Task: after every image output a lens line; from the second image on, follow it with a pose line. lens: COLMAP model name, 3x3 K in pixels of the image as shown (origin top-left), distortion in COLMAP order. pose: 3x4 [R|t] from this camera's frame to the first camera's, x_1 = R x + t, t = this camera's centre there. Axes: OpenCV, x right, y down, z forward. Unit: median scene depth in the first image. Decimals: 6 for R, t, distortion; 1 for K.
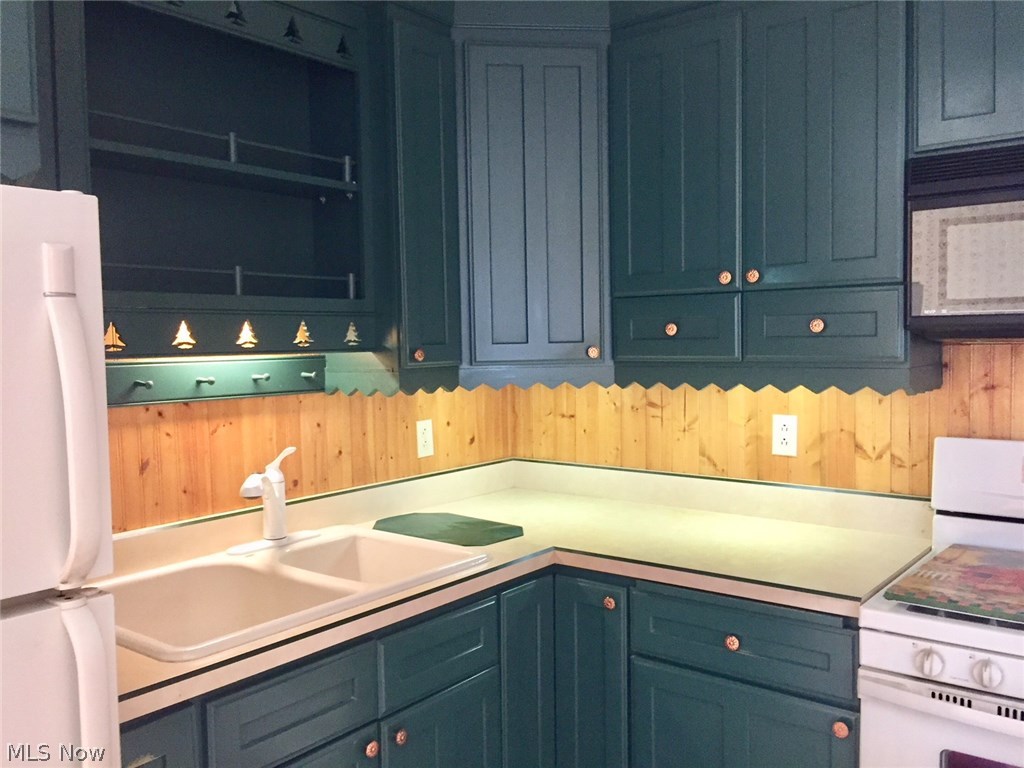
lens RADIAL K [[871.0, 0, 509.0], [0, 871.0, 387.1], [0, 0, 1]] dist [0.068643, -0.097340]
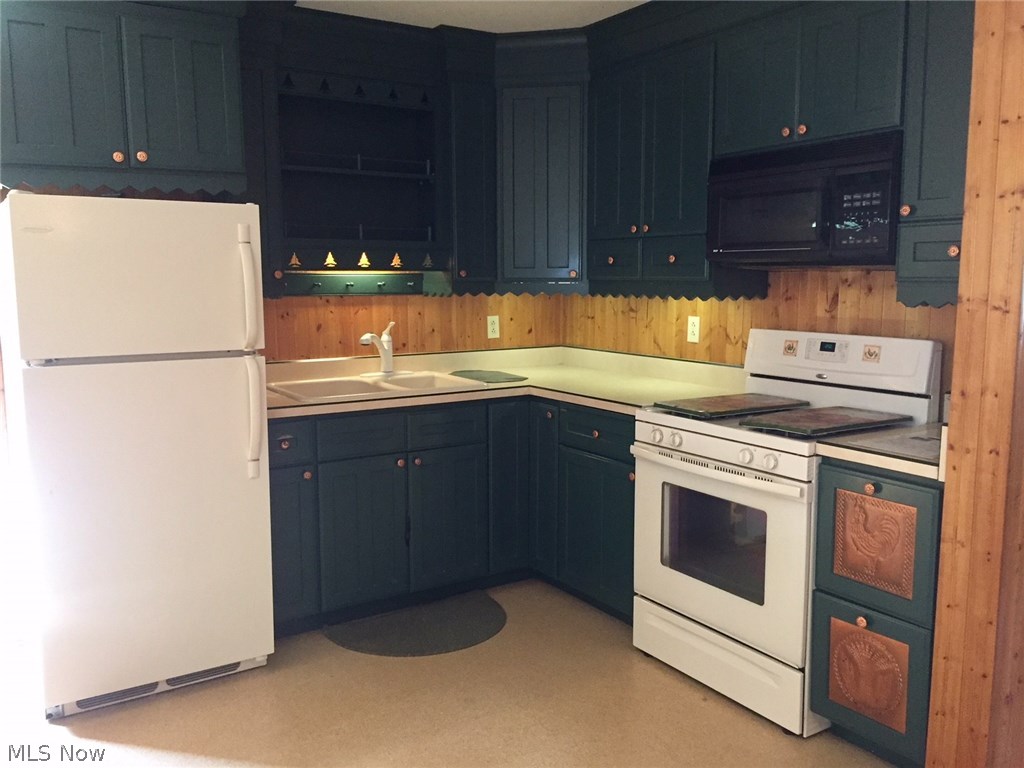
lens RADIAL K [[871.0, 0, 514.2], [0, 871.0, 382.7], [0, 0, 1]] dist [0.068643, -0.097340]
pose [[0.946001, 0.055399, -0.319396, 0.566177], [-0.032496, 0.996532, 0.076599, 0.044824], [0.322532, -0.062083, 0.944520, -0.640492]]
